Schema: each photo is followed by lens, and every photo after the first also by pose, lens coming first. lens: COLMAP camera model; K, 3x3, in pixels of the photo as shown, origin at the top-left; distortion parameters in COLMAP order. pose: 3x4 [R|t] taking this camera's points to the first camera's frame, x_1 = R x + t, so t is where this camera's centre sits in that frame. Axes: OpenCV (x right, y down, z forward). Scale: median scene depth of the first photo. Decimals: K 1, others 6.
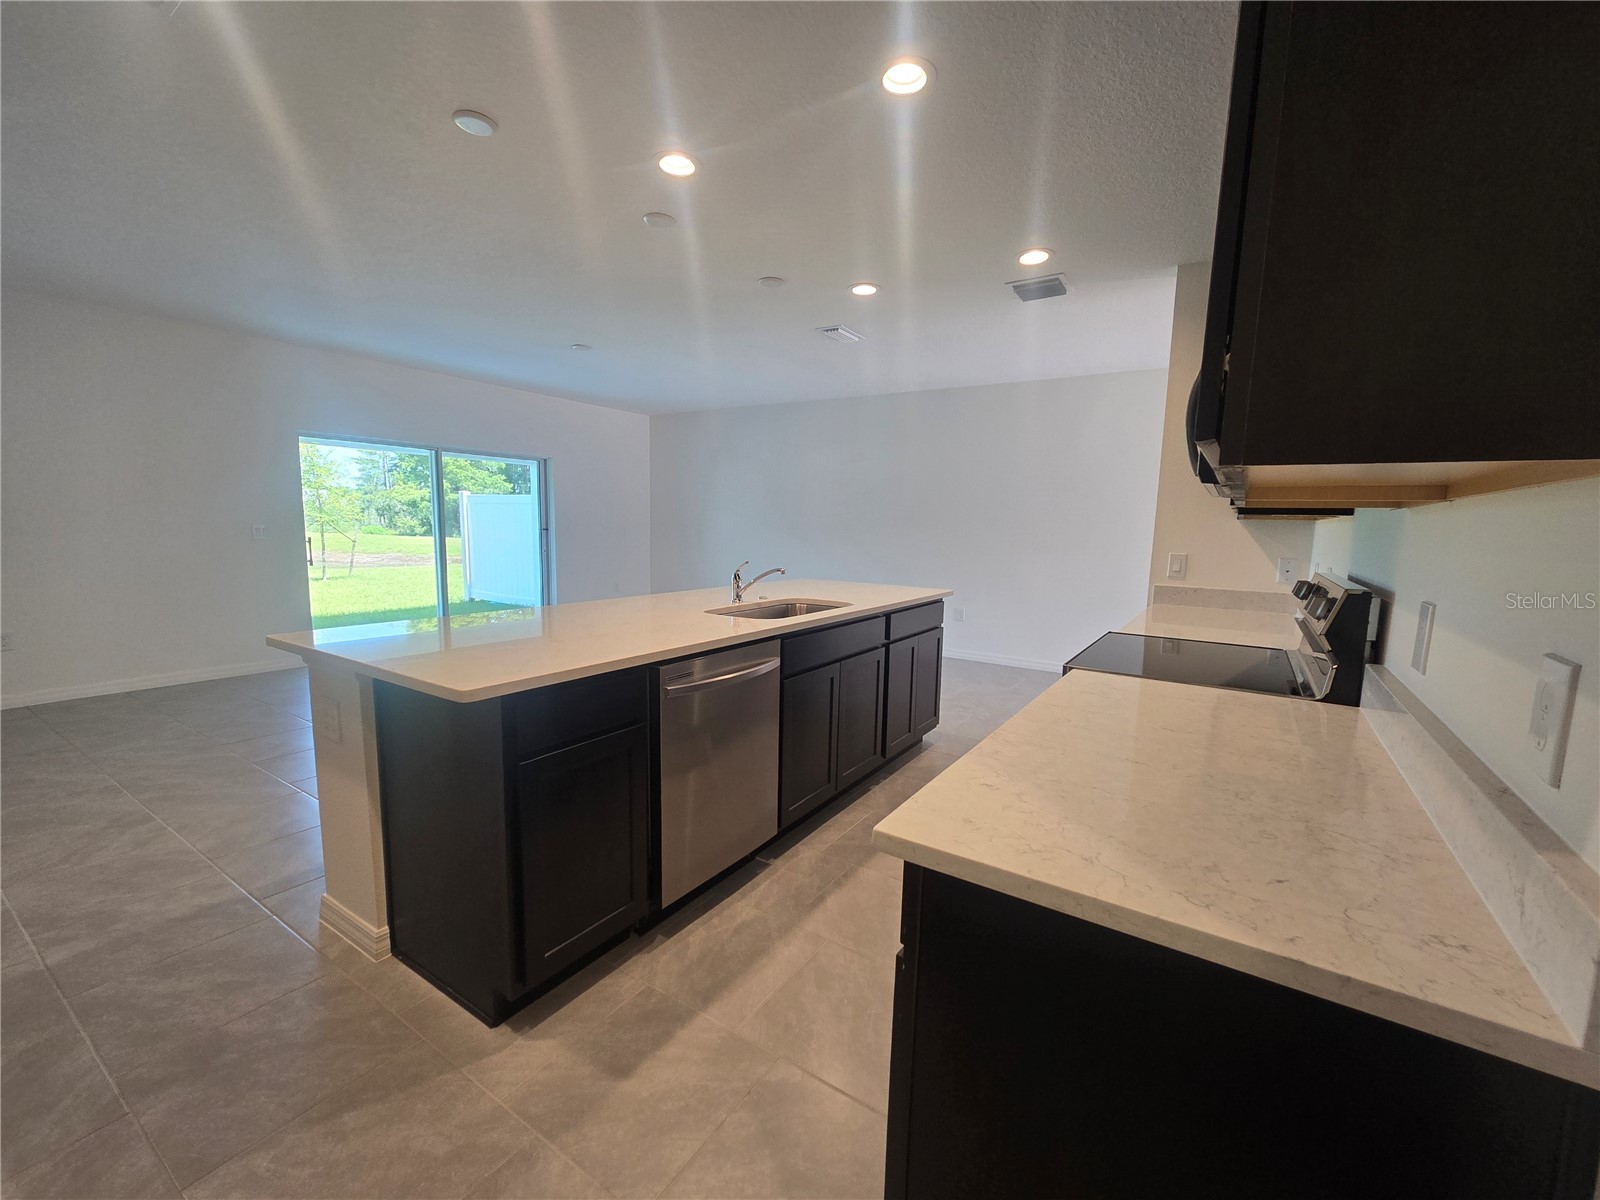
lens RADIAL K [[650.5, 0, 804.0], [0, 650.5, 605.3], [0, 0, 1]] dist [0.004206, 0.000858]
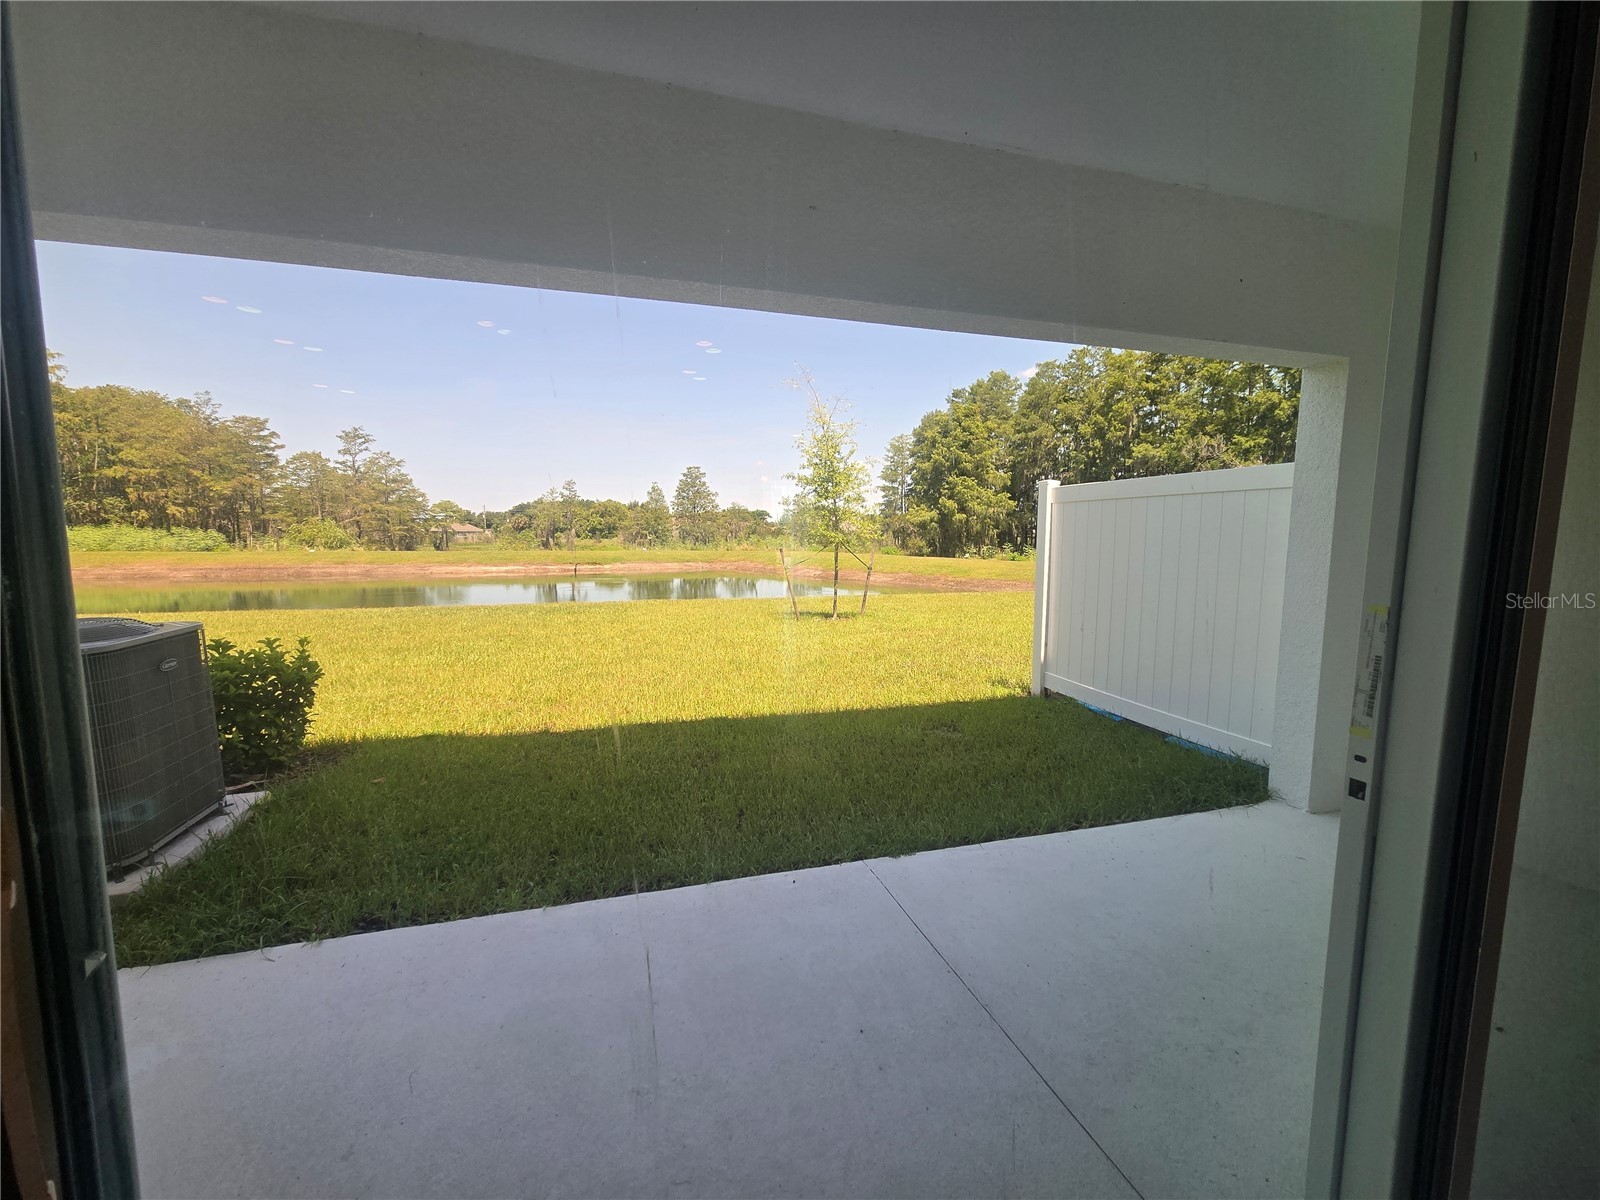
lens RADIAL K [[650.5, 0, 800.5], [0, 650.5, 602.1], [0, 0, 1]] dist [0.004206, 0.000858]
pose [[0.754445, 0.049334, -0.654506, -0.059213], [-0.071595, 0.997407, -0.007348, -0.011143], [0.652446, 0.052403, 0.756021, 0.088424]]
